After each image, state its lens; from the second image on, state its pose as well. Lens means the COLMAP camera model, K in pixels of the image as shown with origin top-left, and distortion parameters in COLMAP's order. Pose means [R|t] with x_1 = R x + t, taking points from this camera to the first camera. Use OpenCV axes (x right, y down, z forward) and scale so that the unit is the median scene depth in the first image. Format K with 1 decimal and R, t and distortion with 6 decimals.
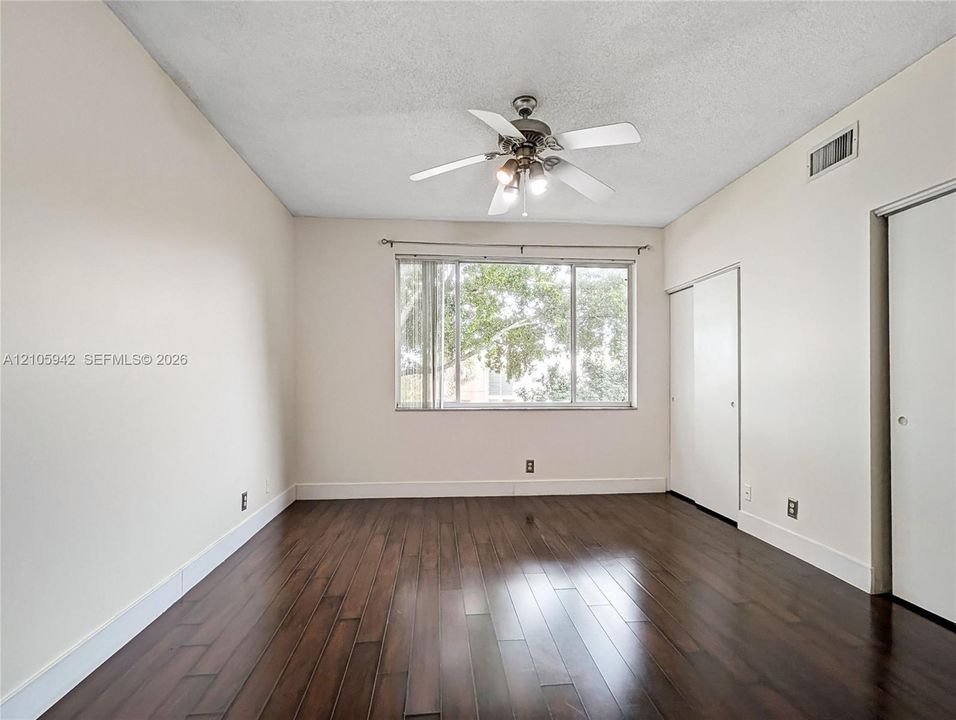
lens RADIAL K [[450.2, 0, 476.6], [0, 450.2, 377.7], [0, 0, 1]] dist [-0.001072, -0.000729]
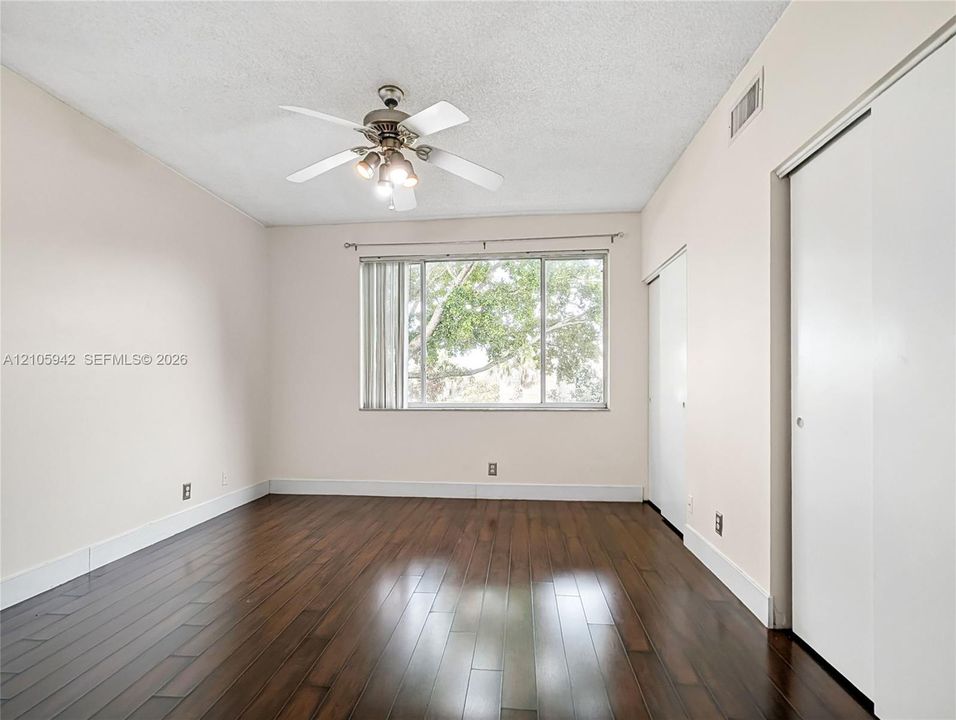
lens RADIAL K [[452.9, 0, 477.0], [0, 452.9, 383.4], [0, 0, 1]] dist [-0.001093, -0.000227]
pose [[0.982953, -0.004384, -0.183806, 0.282897], [0.005211, 0.999978, 0.004017, 0.009615], [0.183785, -0.004906, 0.982954, 0.040061]]
